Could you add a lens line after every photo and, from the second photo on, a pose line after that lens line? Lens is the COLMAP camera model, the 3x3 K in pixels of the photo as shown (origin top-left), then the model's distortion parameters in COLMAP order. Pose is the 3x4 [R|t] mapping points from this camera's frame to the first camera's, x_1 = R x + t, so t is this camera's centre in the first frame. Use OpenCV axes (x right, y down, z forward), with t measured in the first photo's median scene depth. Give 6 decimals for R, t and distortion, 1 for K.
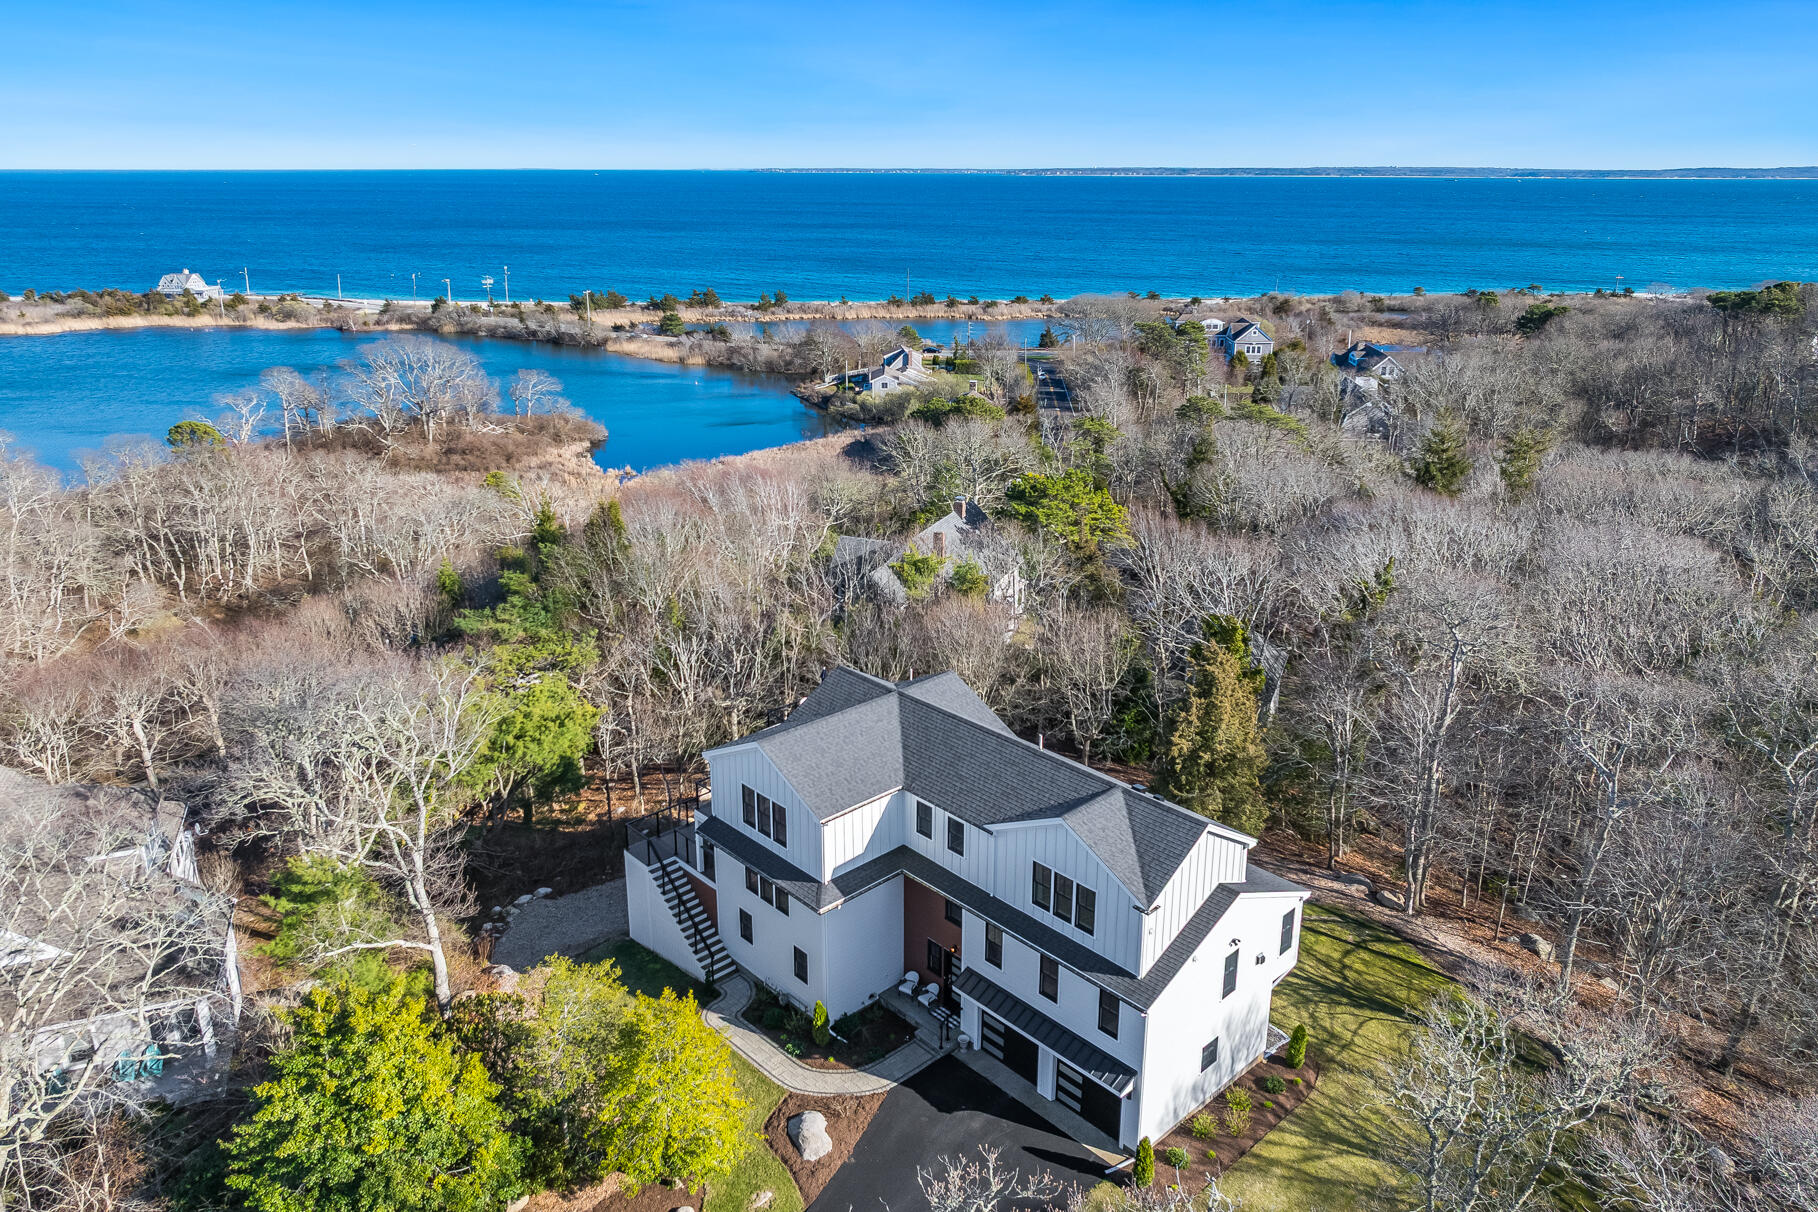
lens RADIAL K [[1263.8, 0, 923.0], [0, 1263.8, 533.2], [0, 0, 1]] dist [0.003224, -0.003219]
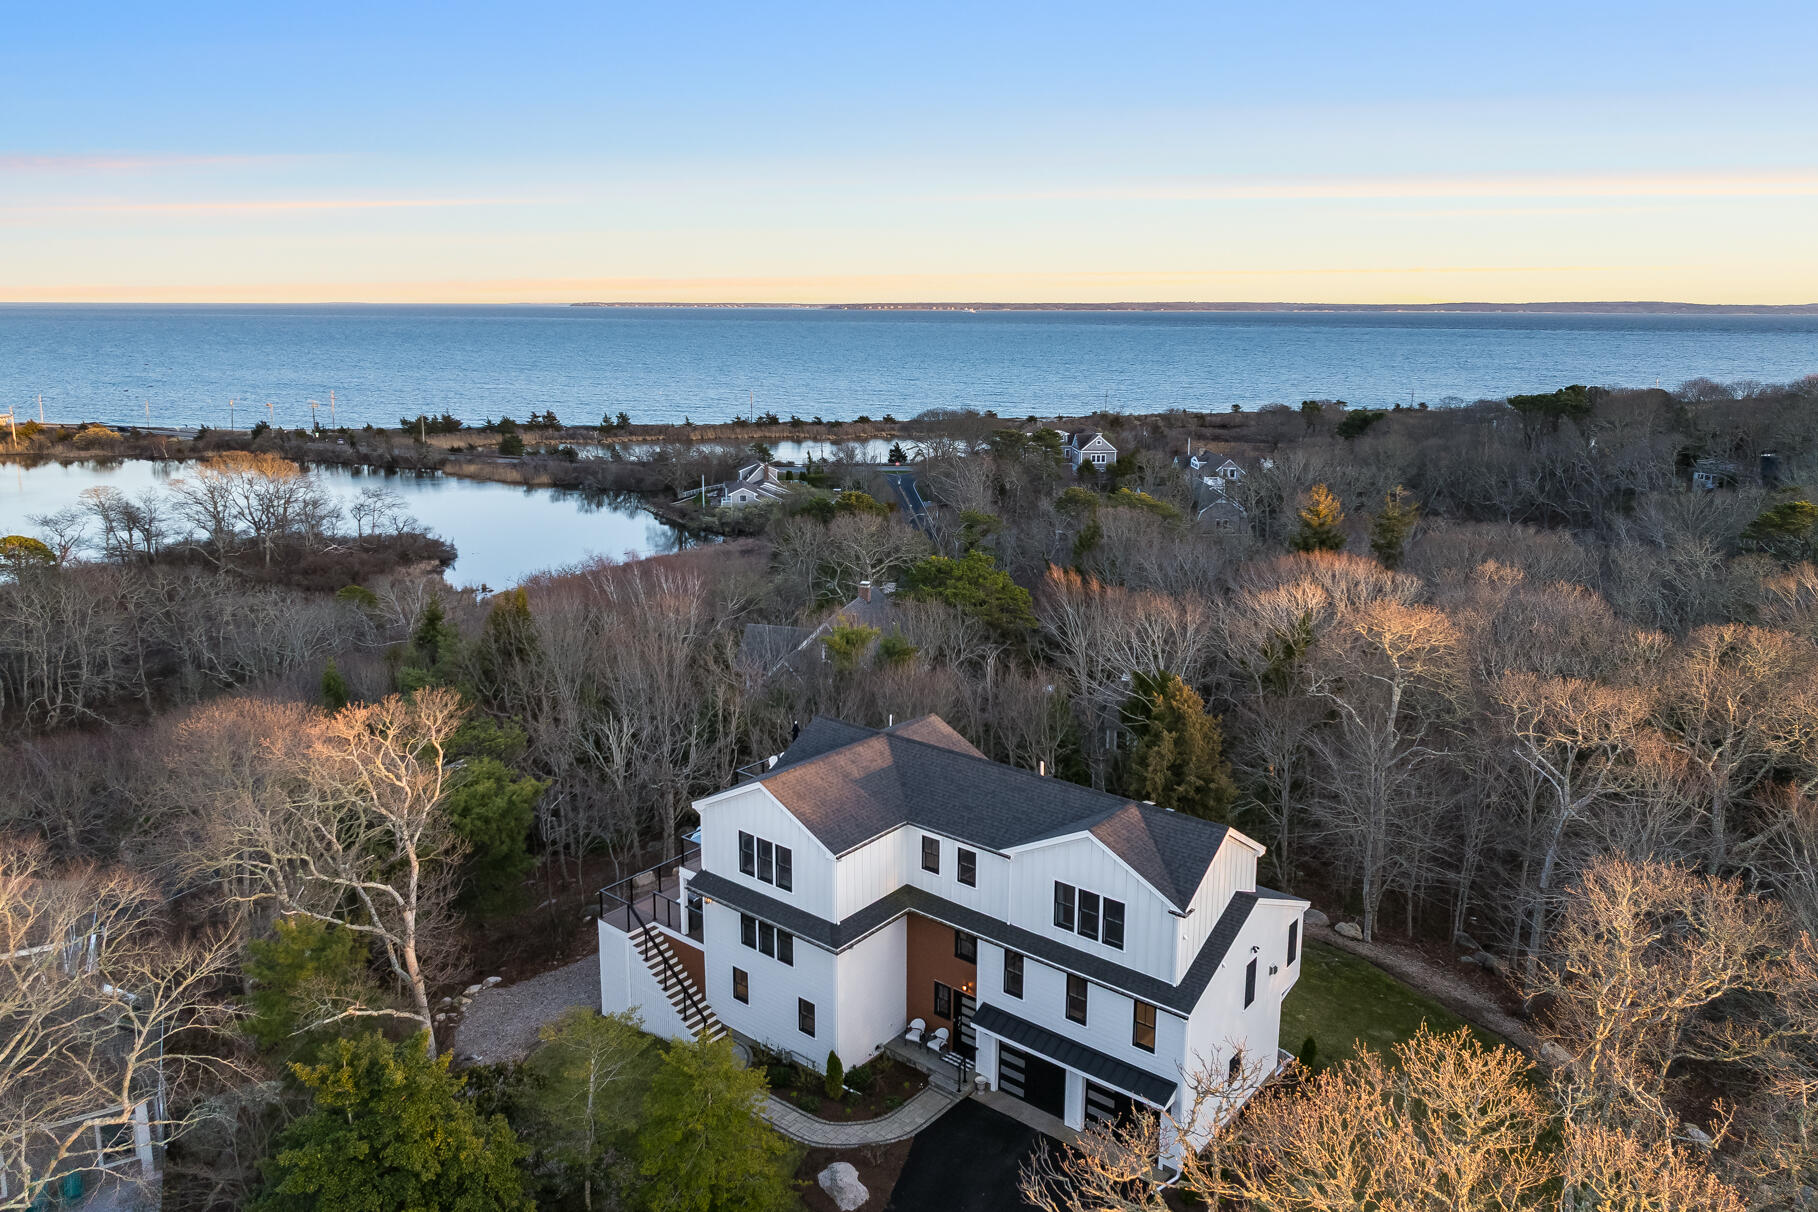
lens RADIAL K [[1263.8, 0, 920.8], [0, 1263.8, 531.2], [0, 0, 1]] dist [0.003224, -0.003219]
pose [[0.990845, -0.023539, 0.132936, -0.130715], [0.037014, 0.994317, -0.099822, 0.072669], [-0.129831, 0.103829, 0.986085, -0.000587]]
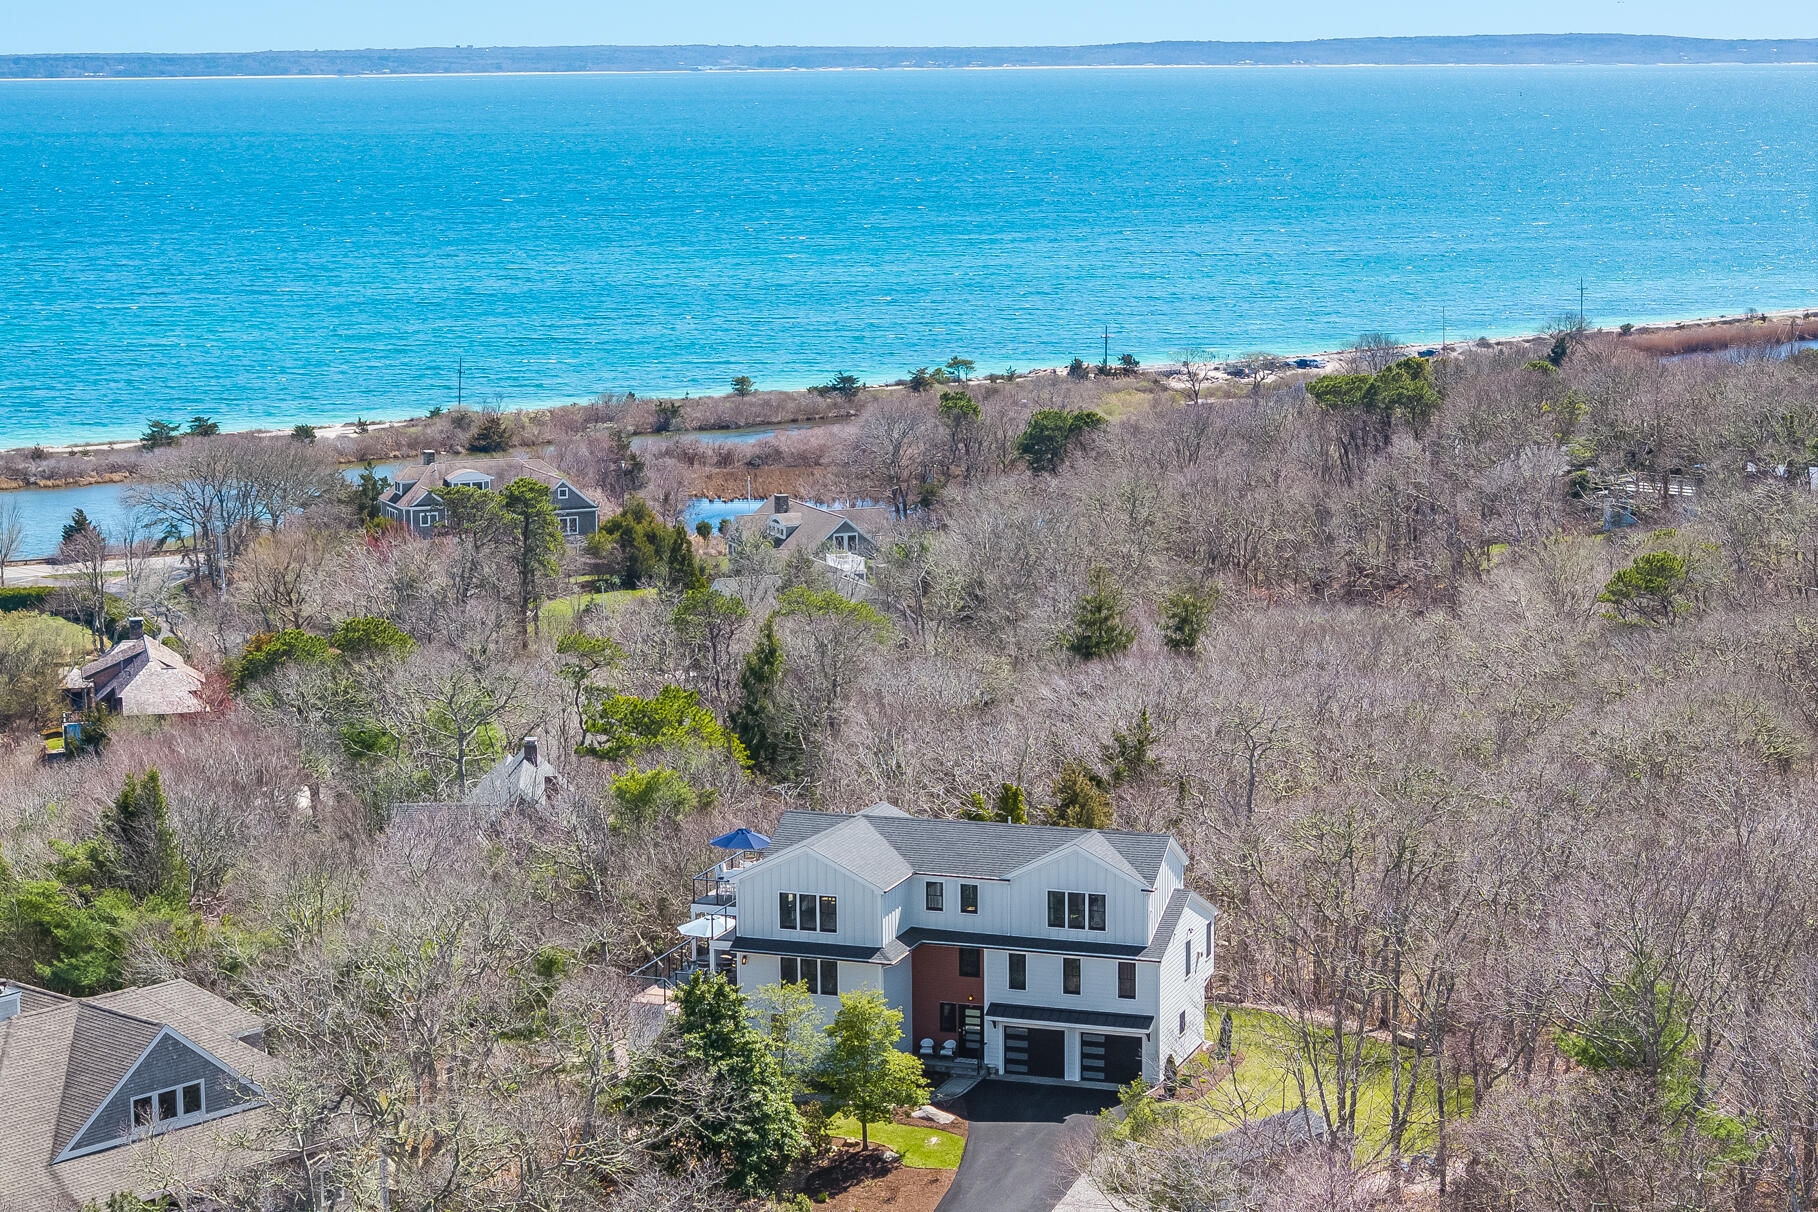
lens RADIAL K [[3652.9, 0, 910.4], [0, 3652.9, 598.4], [0, 0, 1]] dist [-0.087688, 0.000000]
pose [[0.892735, -0.080654, 0.443305, -1.541944], [0.138421, 0.985365, -0.099479, 0.287565], [-0.428794, 0.150171, 0.890834, -2.149271]]
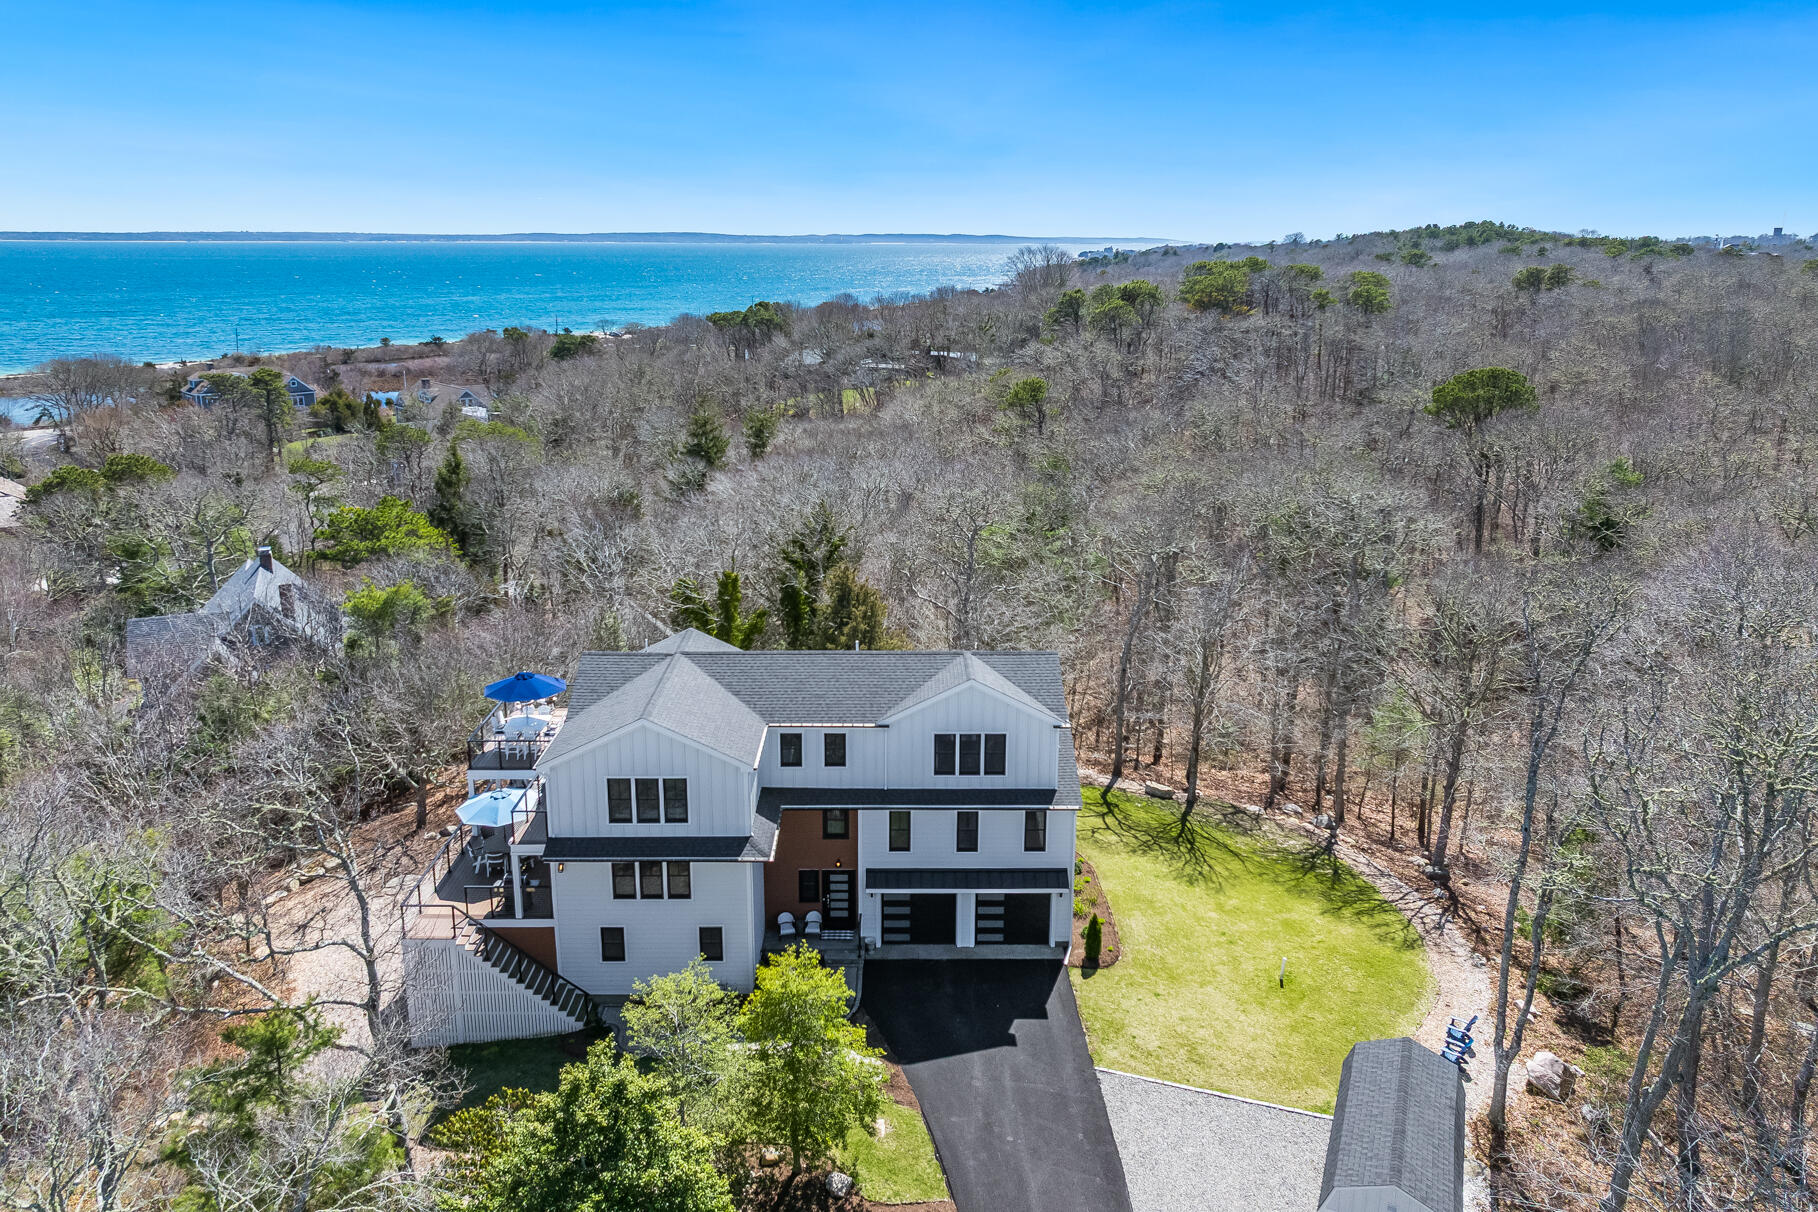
lens RADIAL K [[1263.8, 0, 912.0], [0, 1263.8, 523.8], [0, 0, 1]] dist [0.003224, -0.003219]
pose [[0.681020, -0.164086, 0.713644, -0.618586], [0.203447, 0.978600, 0.030860, 0.037322], [-0.703435, 0.124172, 0.699829, 0.198614]]
